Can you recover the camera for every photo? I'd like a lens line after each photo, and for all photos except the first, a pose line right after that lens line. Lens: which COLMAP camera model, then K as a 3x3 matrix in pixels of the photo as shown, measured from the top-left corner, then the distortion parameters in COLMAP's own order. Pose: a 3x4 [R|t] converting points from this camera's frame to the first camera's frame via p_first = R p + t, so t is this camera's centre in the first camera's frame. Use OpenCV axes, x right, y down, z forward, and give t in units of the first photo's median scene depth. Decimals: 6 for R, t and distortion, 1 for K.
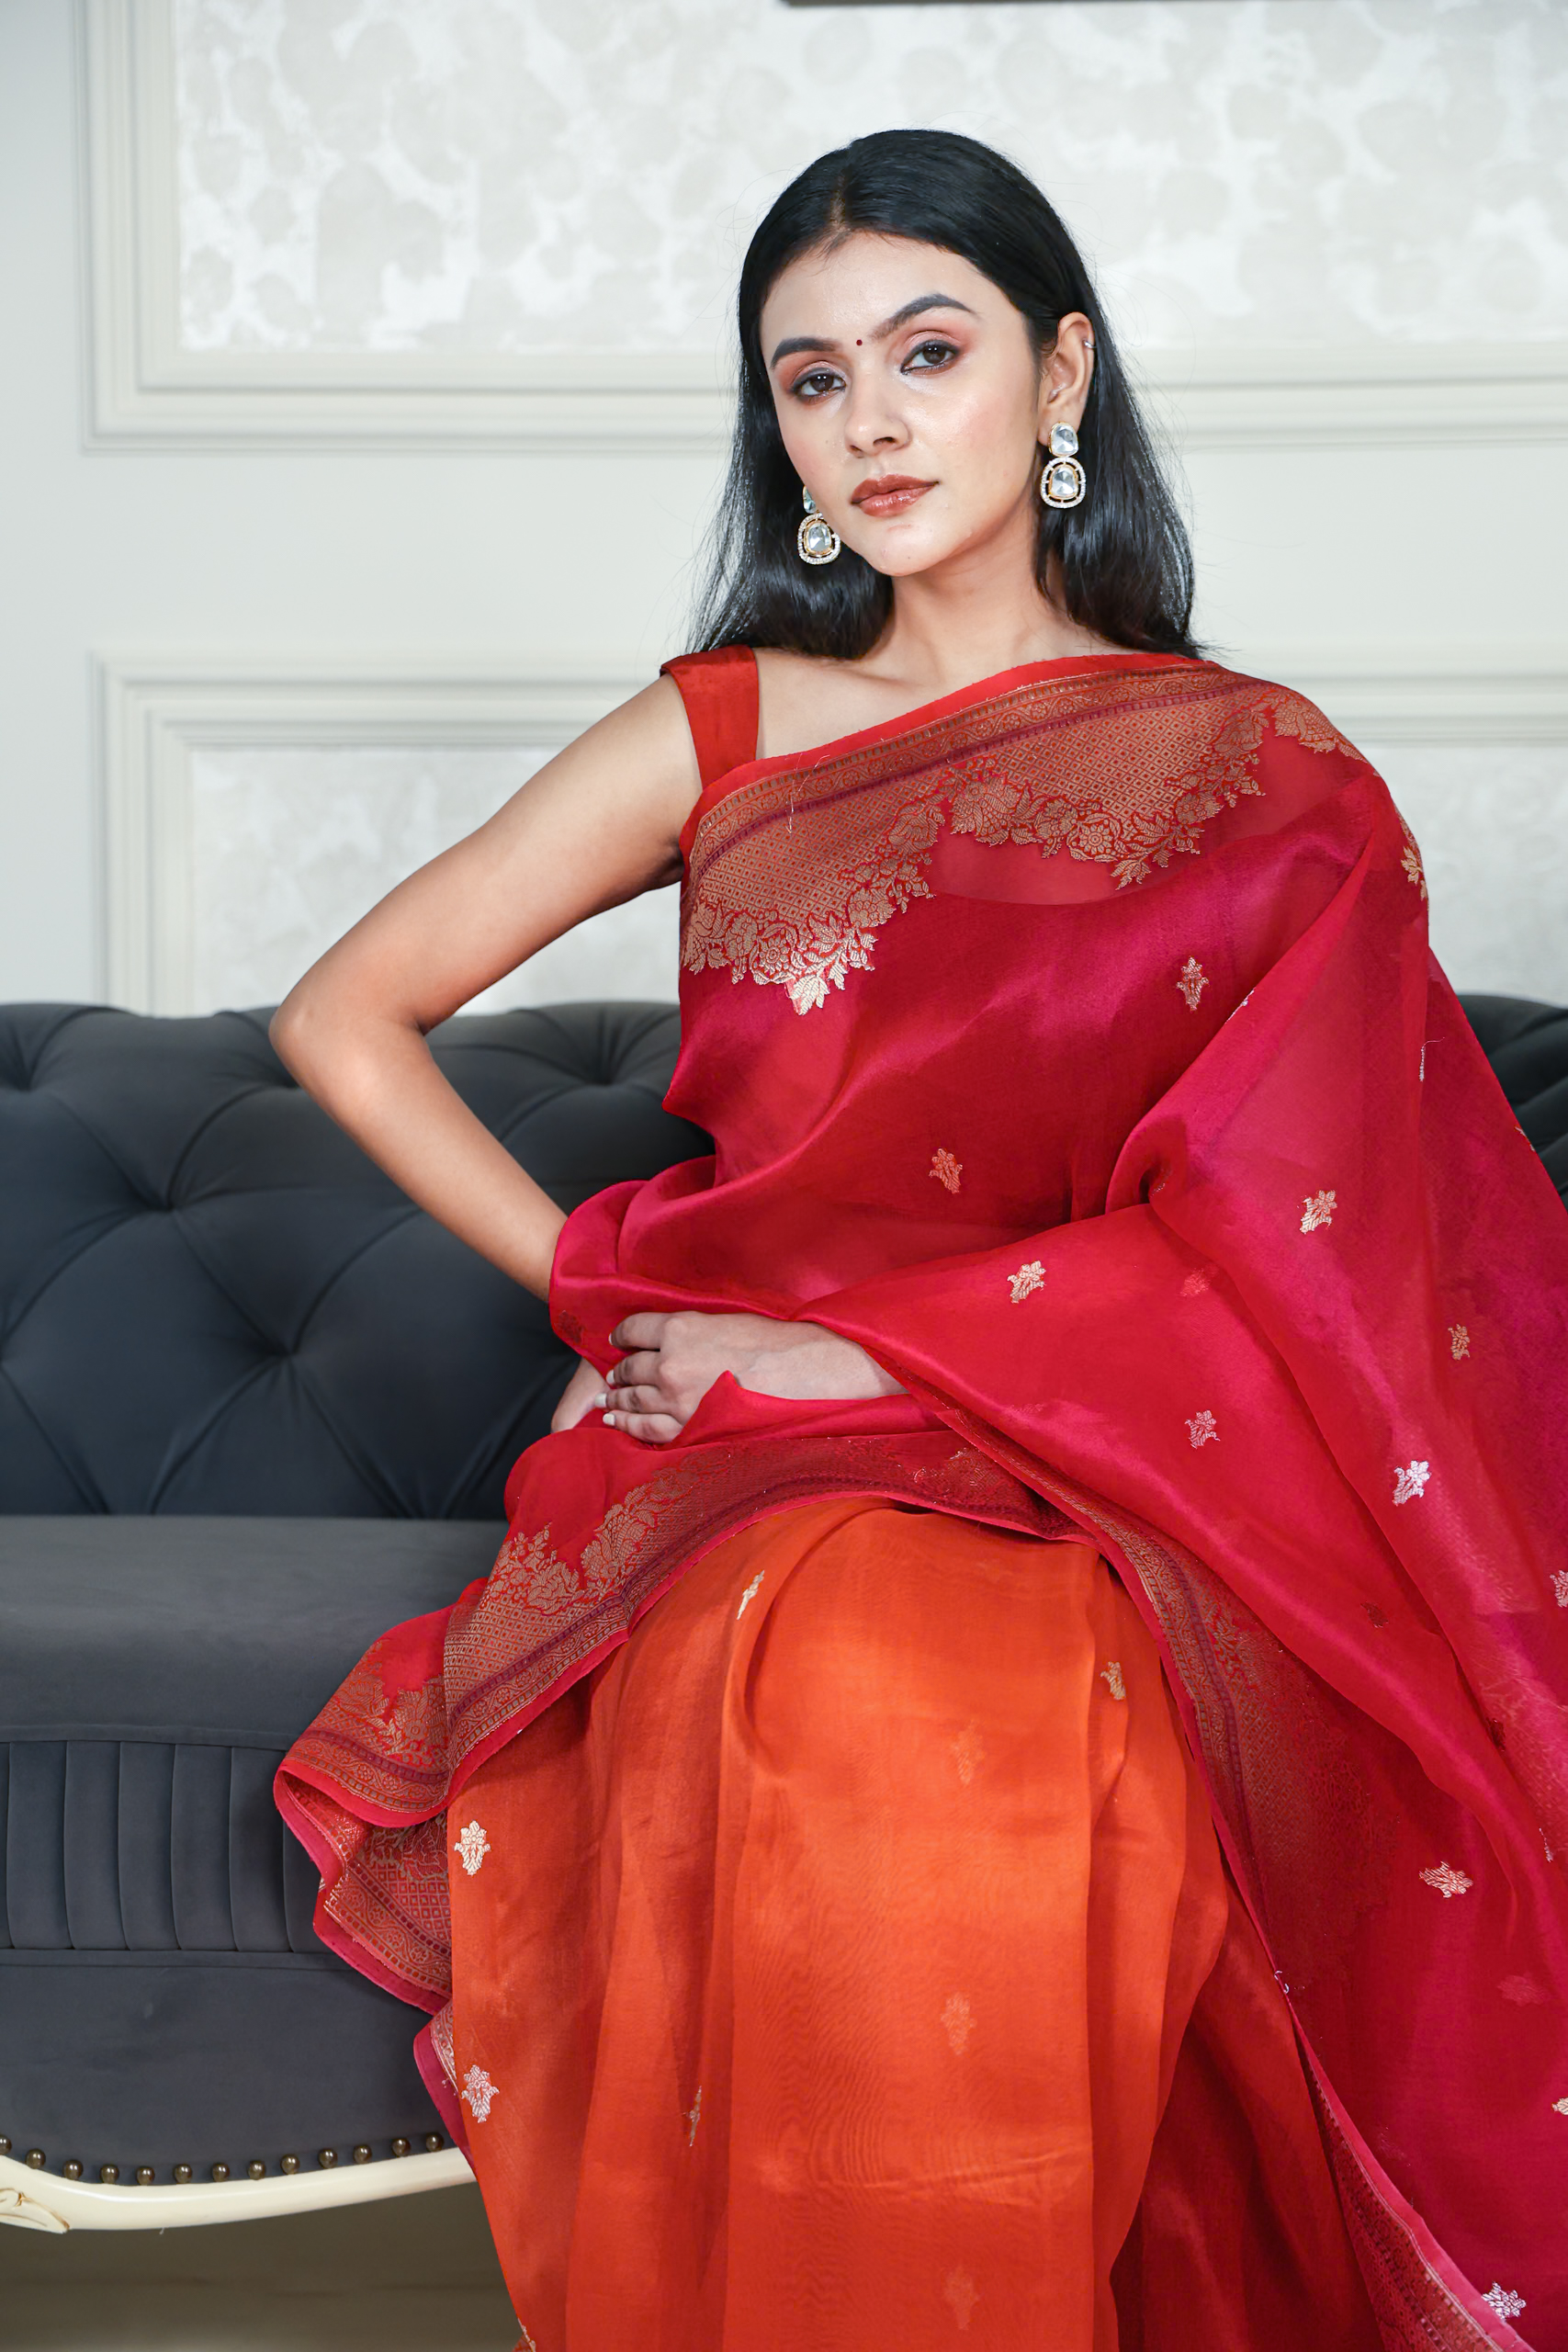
lens RADIAL K [[4909.3, 0, 763.6], [0, 4909.3, 1125.4], [0, 0, 1]] dist [0.430542, 0.000000]
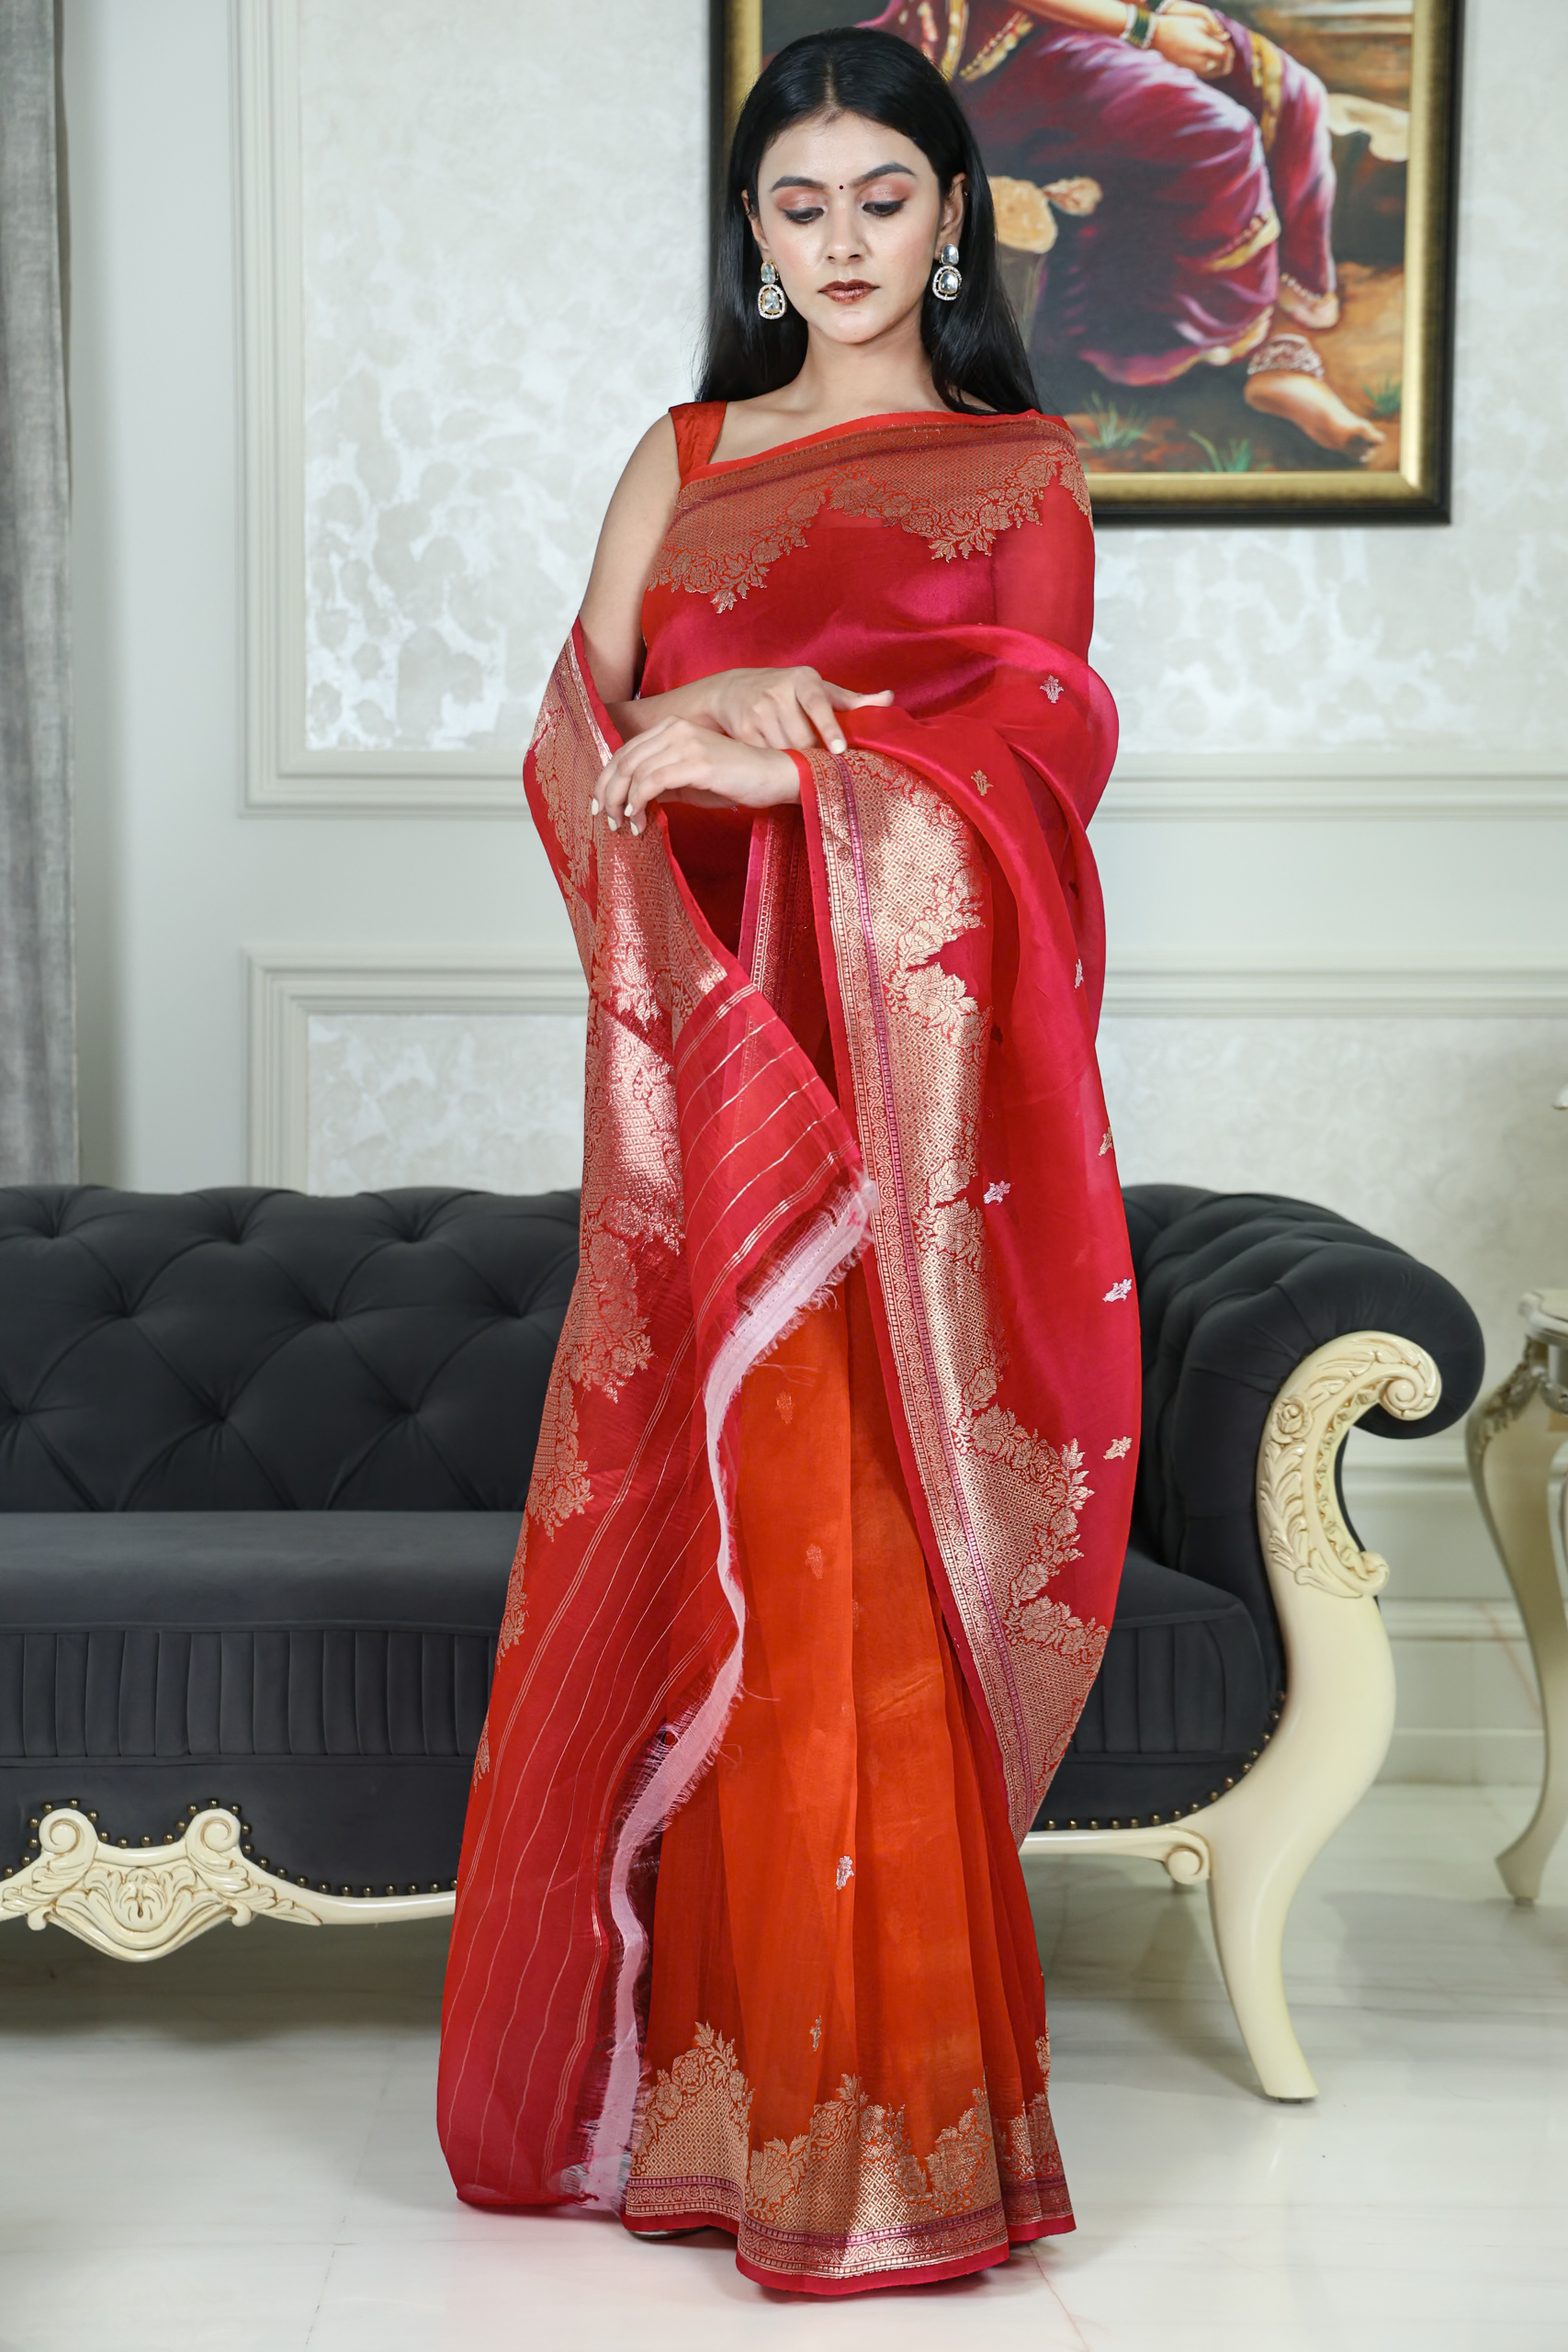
lens RADIAL K [[4357.0, 0, 778.8], [0, 4357.0, 1167.9], [0, 0, 1]] dist [0.258356, 0.000000]
pose [[0.998826, 0.003299, 0.048337, -0.038437], [-0.002022, 0.999648, -0.026454, 0.004298], [-0.048407, 0.026325, 0.998481, -0.315445]]
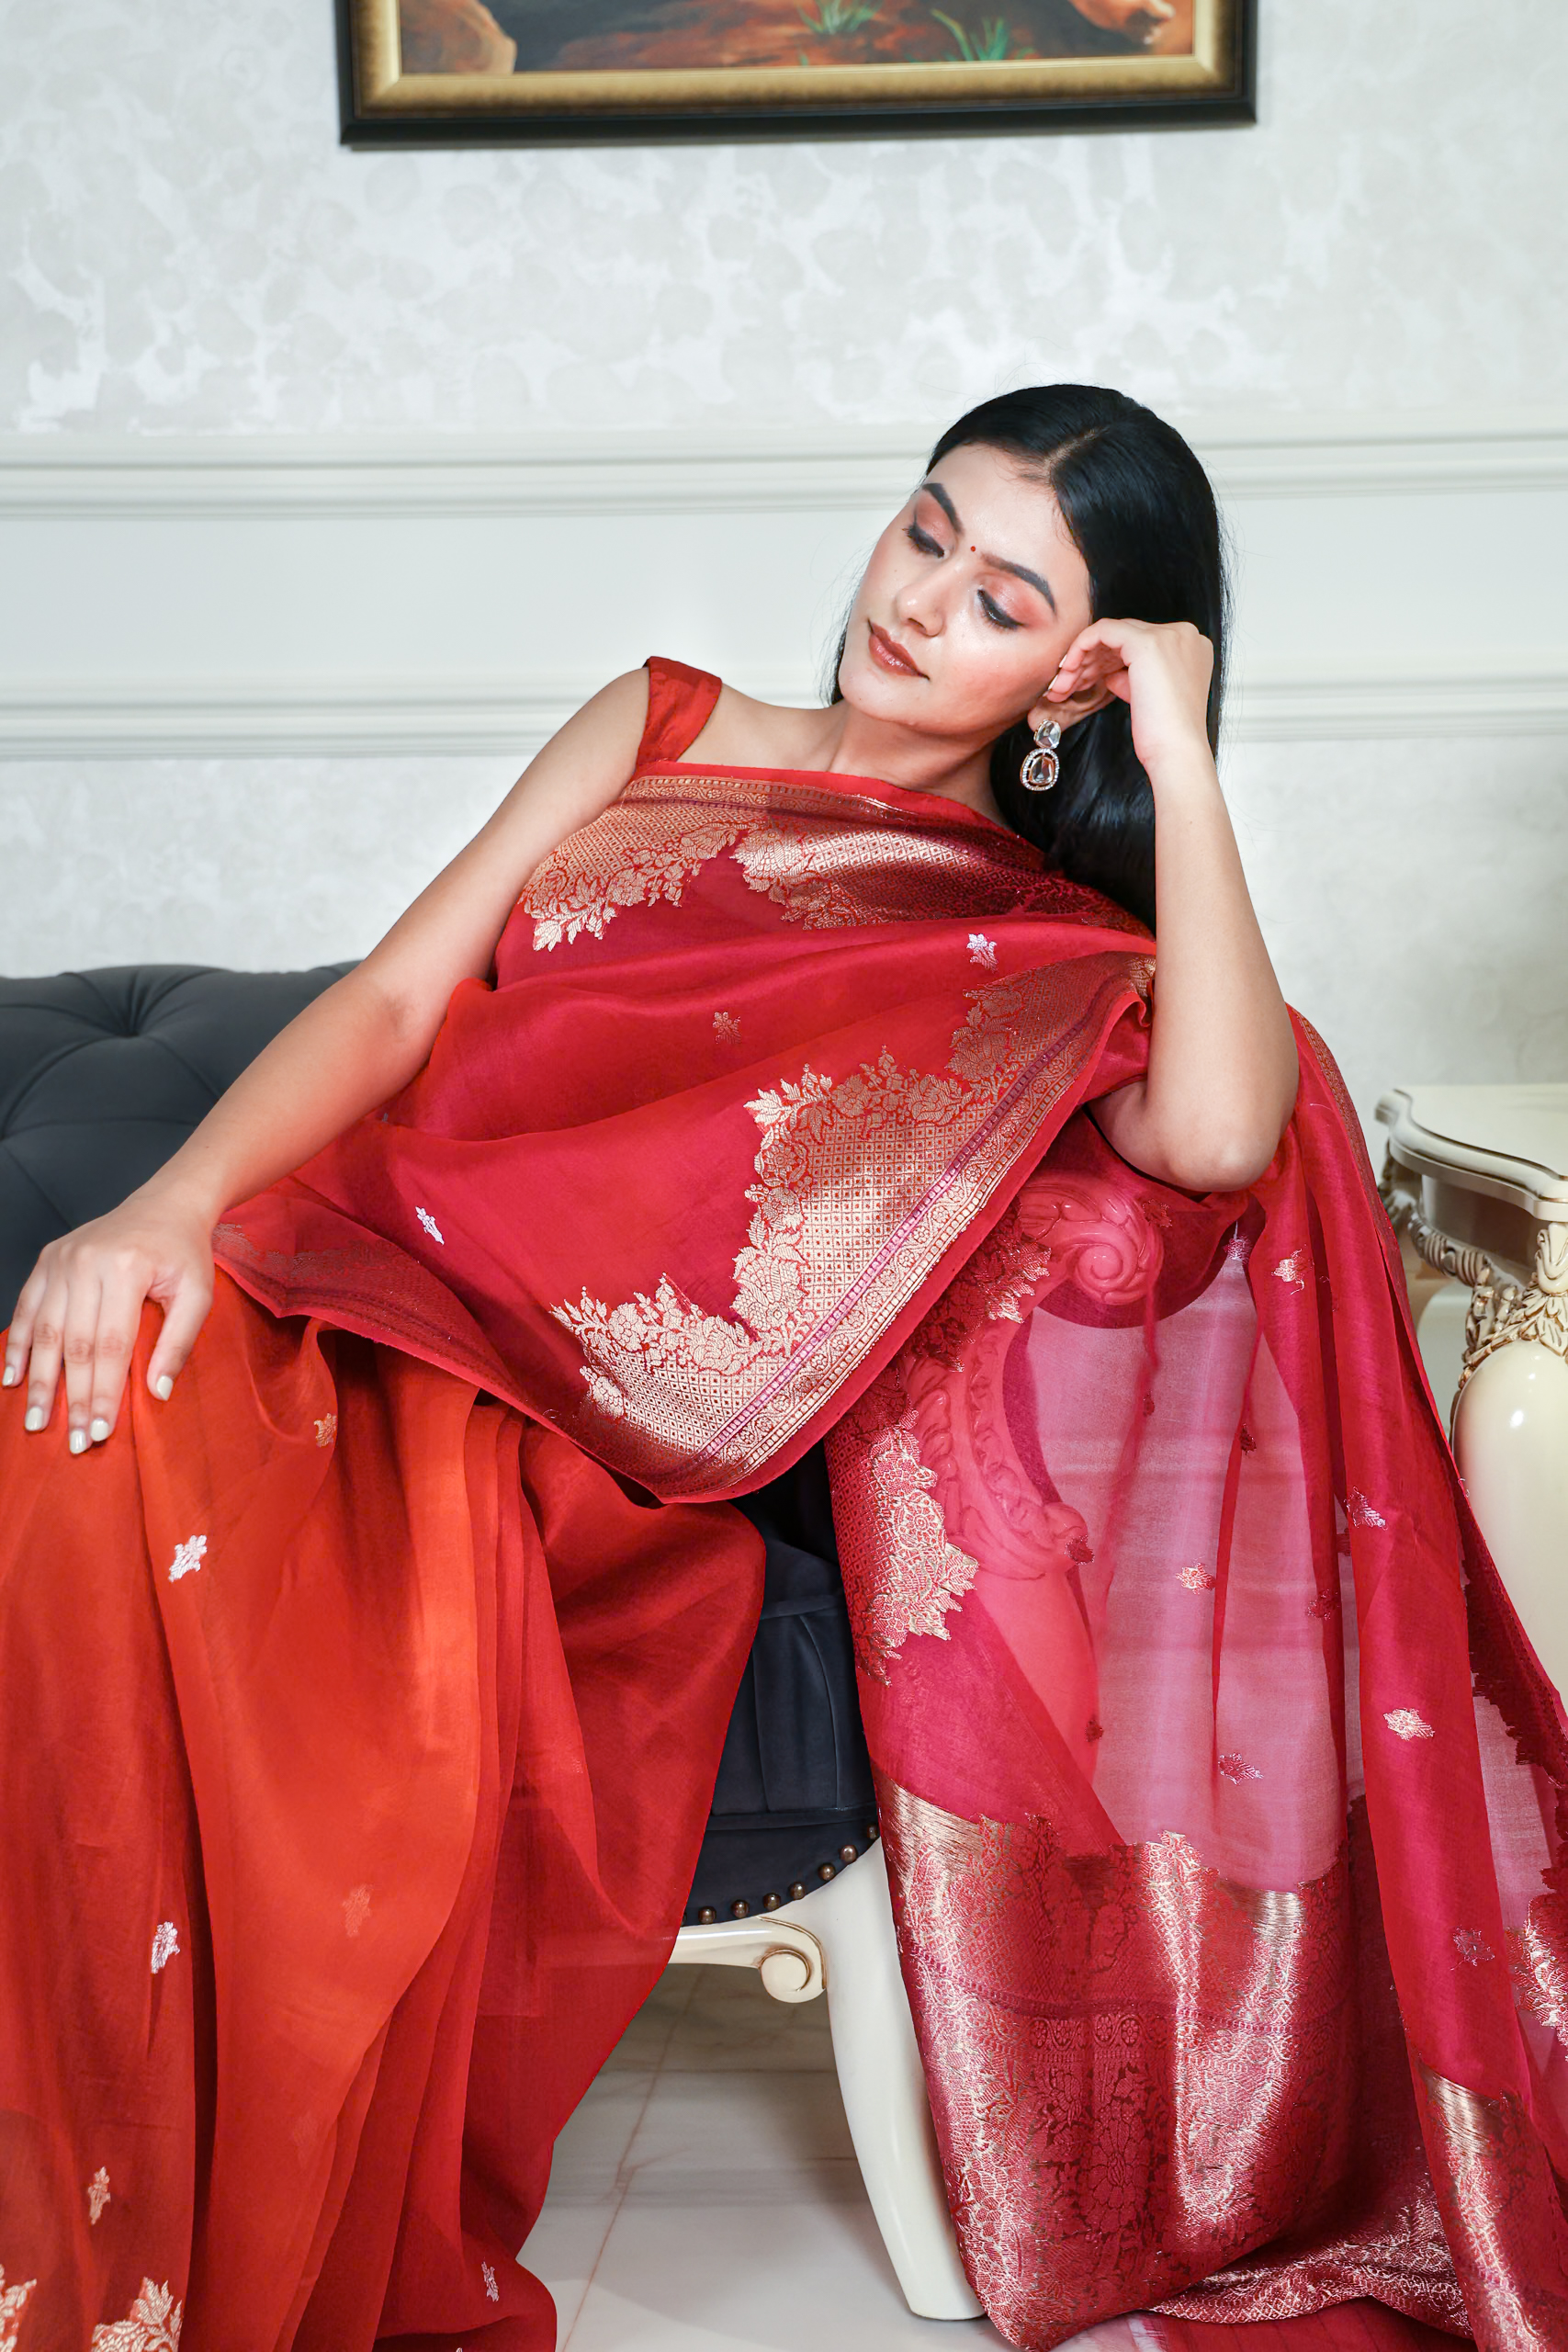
lens RADIAL K [[3171.2, 0, 782.2], [0, 3171.2, 1181.2], [0, 0, 1]] dist [0.200502, 0.000000]
pose [[0.999644, -0.019224, 0.018504, 0.091032], [0.018305, 0.998649, 0.048642, -0.006695], [-0.019414, -0.048286, 0.998645, 0.187306]]
